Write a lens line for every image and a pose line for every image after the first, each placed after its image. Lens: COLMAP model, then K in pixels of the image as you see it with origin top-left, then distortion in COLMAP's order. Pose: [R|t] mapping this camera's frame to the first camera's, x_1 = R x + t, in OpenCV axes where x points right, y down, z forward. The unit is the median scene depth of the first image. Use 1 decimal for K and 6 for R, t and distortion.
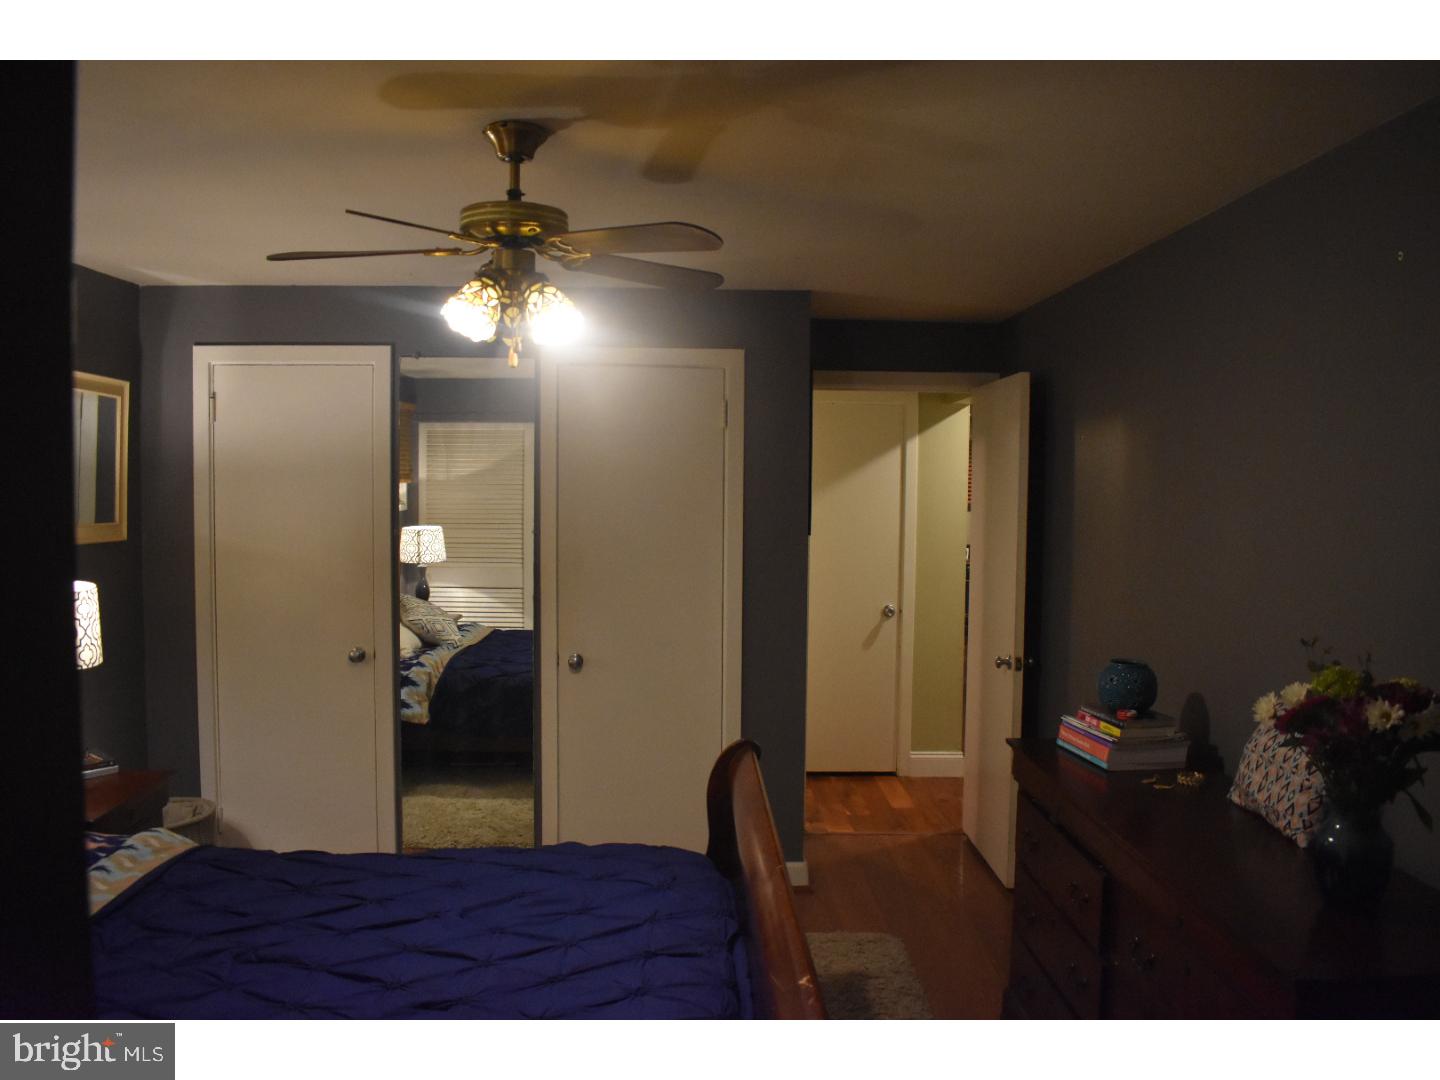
lens RADIAL K [[1114.7, 0, 720.0], [0, 1114.7, 537.3], [0, 0, 1]] dist [-0.080195, 0.010216]
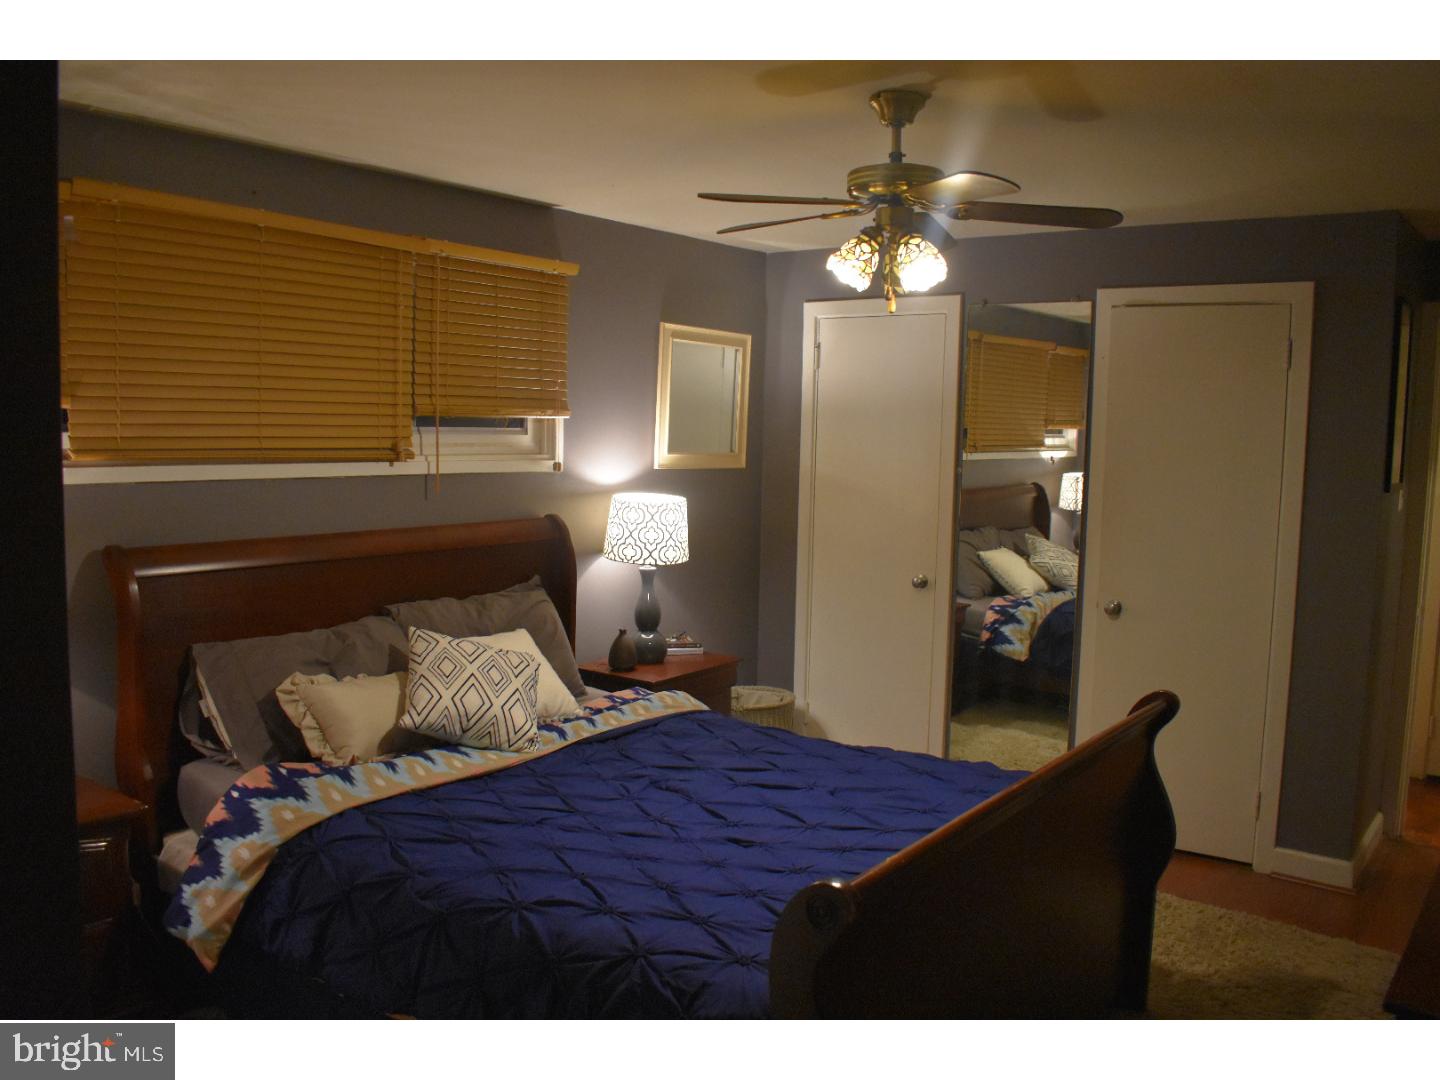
lens RADIAL K [[1114.7, 0, 684.2], [0, 1114.7, 524.8], [0, 0, 1]] dist [-0.080195, 0.010216]
pose [[0.777361, 0.068287, -0.625337, 0.349844], [-0.046648, 0.997611, 0.050951, 0.011503], [0.627323, -0.010437, 0.778689, 0.000516]]
